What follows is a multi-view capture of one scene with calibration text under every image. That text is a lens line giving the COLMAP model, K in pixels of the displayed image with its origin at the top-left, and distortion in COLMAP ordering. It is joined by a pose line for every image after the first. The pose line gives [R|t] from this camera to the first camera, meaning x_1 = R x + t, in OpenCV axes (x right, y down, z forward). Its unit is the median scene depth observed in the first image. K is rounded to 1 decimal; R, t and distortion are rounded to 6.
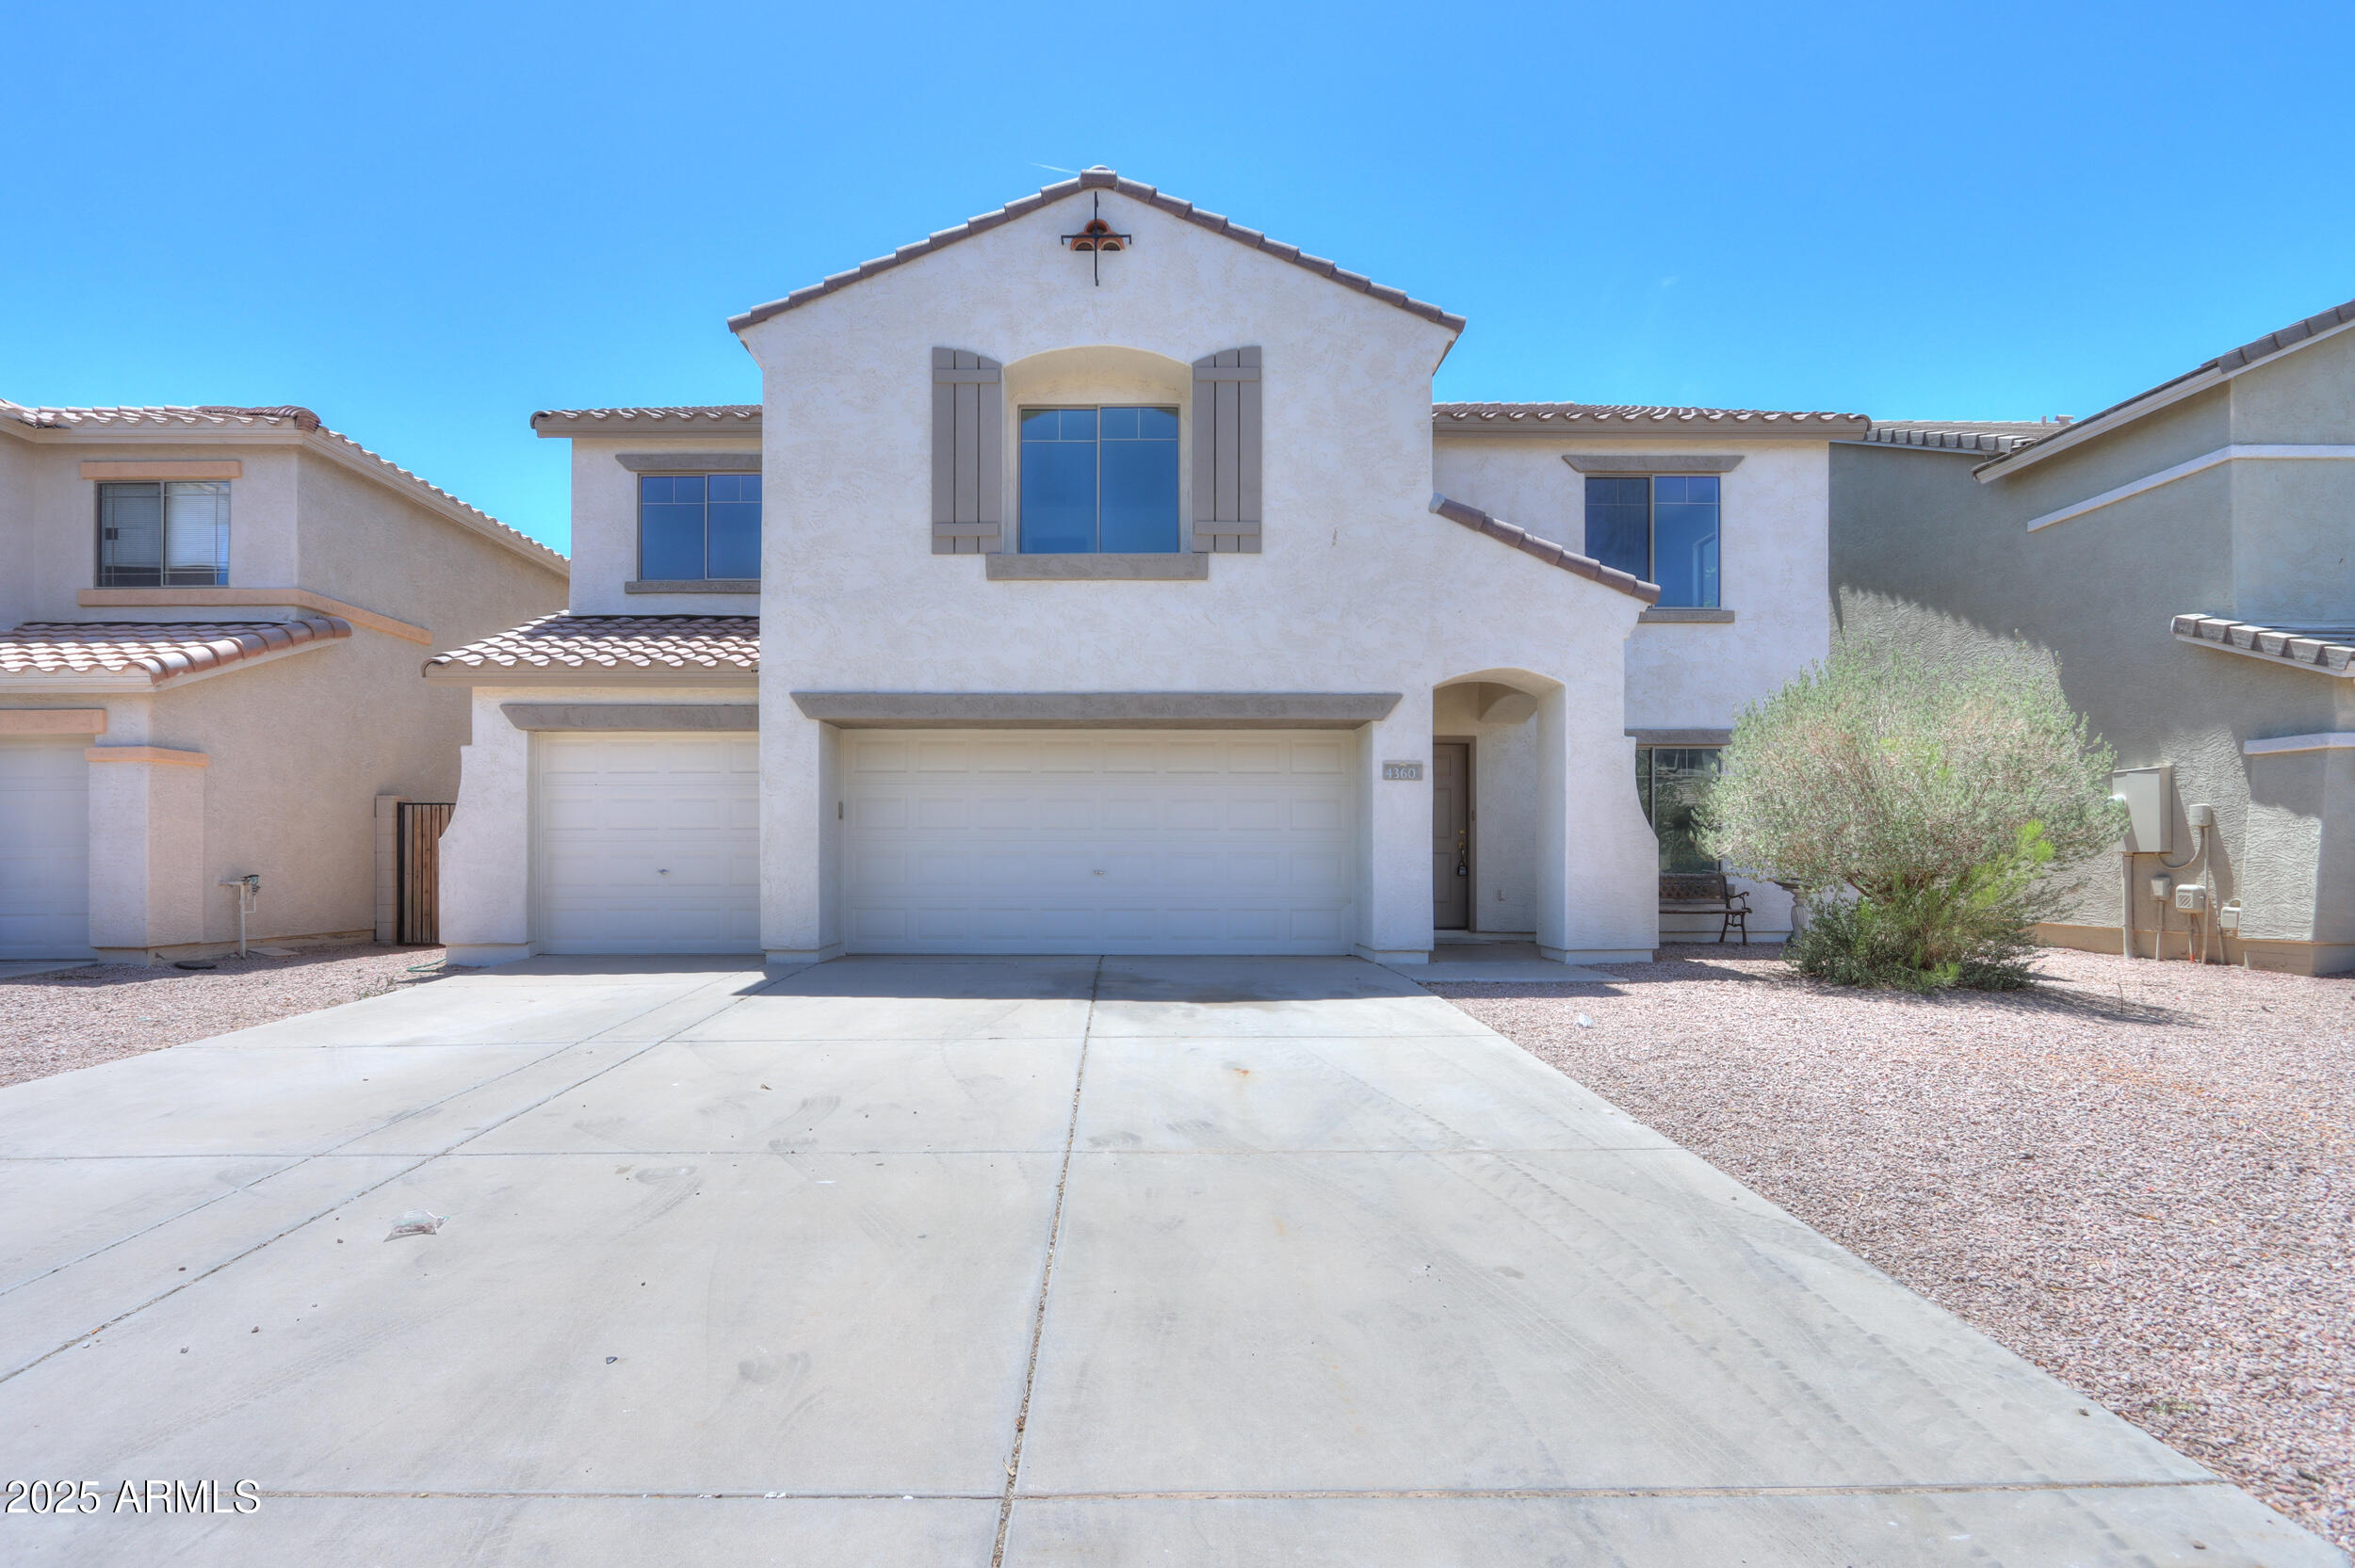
lens RADIAL K [[1122.2, 0, 1129.9], [0, 1122.2, 840.3], [0, 0, 1]] dist [-0.014490, -0.000022]
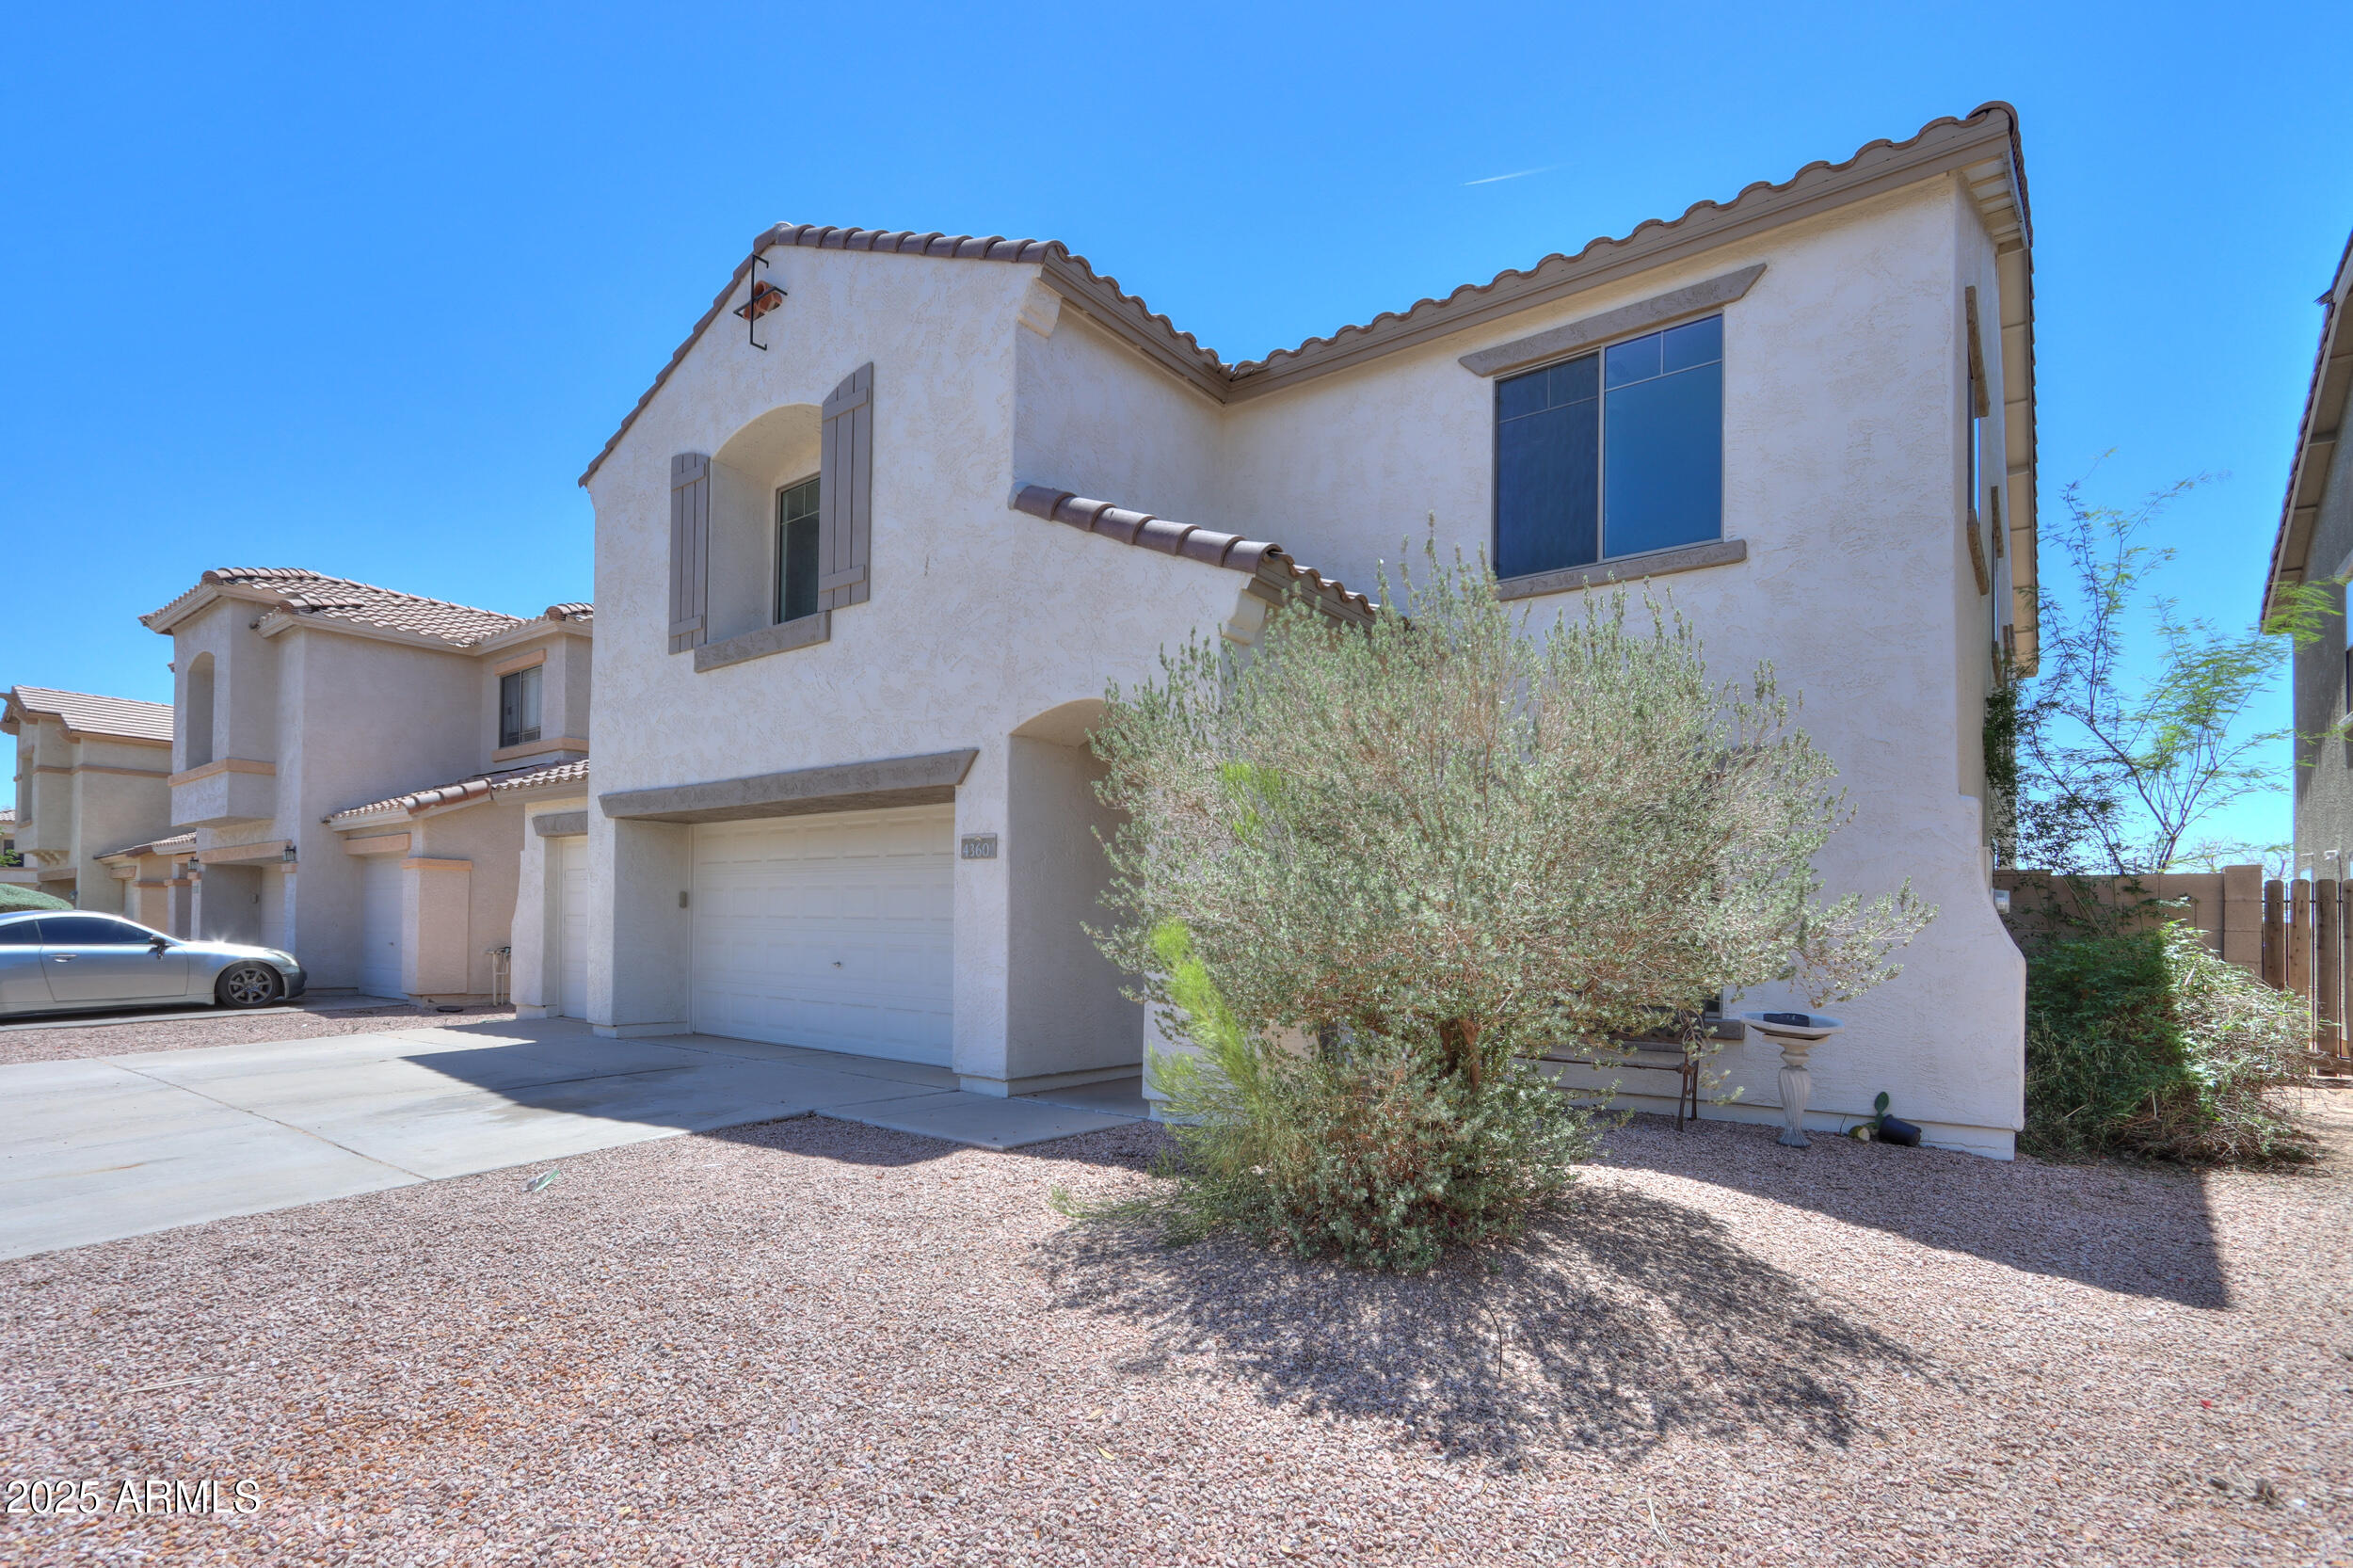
lens RADIAL K [[1107.0, 0, 1179.7], [0, 1107.0, 902.8], [0, 0, 1]] dist [-0.010314, -0.000060]
pose [[0.793293, -0.002681, -0.608834, 0.822472], [-0.000639, 0.999986, -0.005236, -0.018676], [0.608840, 0.004542, 0.793280, 0.469223]]
